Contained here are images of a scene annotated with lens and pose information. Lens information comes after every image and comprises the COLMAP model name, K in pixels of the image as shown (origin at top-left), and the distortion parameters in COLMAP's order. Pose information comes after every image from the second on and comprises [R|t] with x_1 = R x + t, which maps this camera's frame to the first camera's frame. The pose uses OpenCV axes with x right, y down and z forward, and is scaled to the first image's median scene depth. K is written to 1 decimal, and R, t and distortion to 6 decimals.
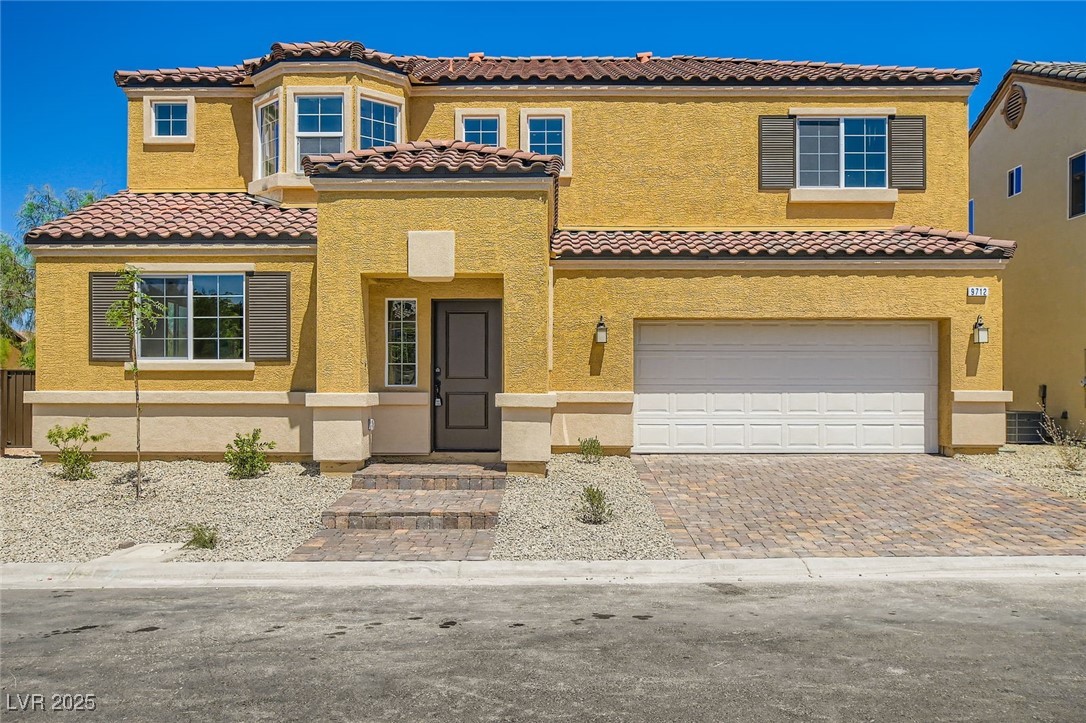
lens RADIAL K [[908.1, 0, 534.5], [0, 908.1, 367.6], [0, 0, 1]] dist [-0.014515, 0.013956]
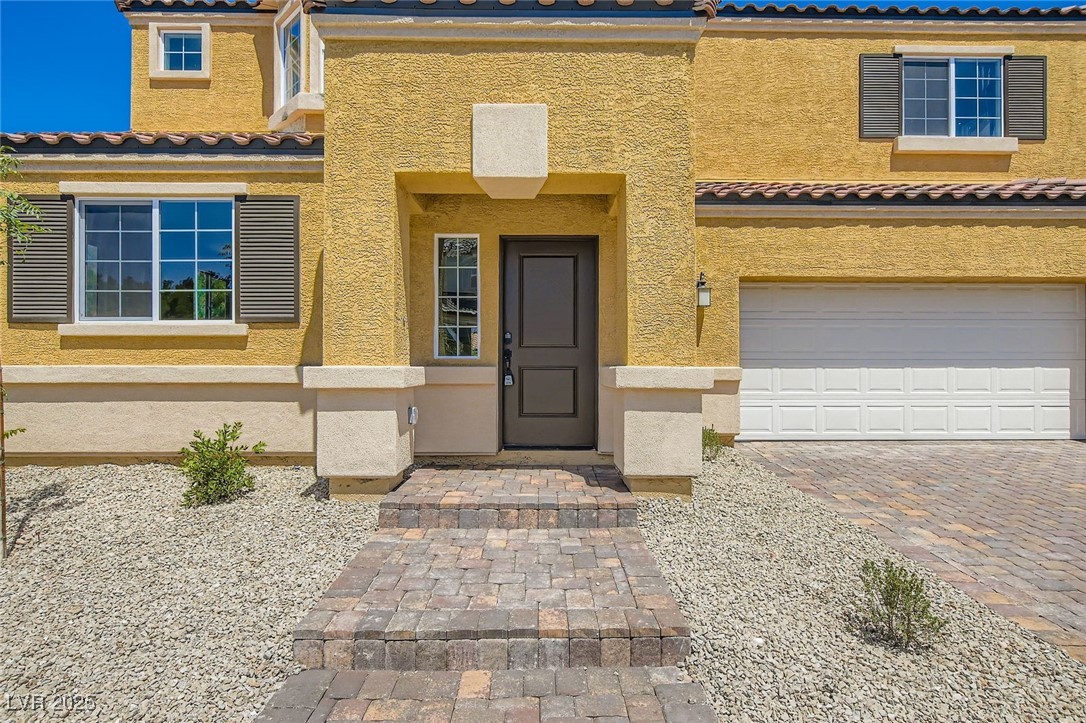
lens RADIAL K [[569.7, 0, 542.0], [0, 569.7, 359.3], [0, 0, 1]] dist [-0.002634, 0.001228]
pose [[0.999624, -0.000202, 0.027434, -0.082916], [0.000110, 0.999994, 0.003348, 0.017854], [-0.027435, -0.003344, 0.999618, 0.494332]]
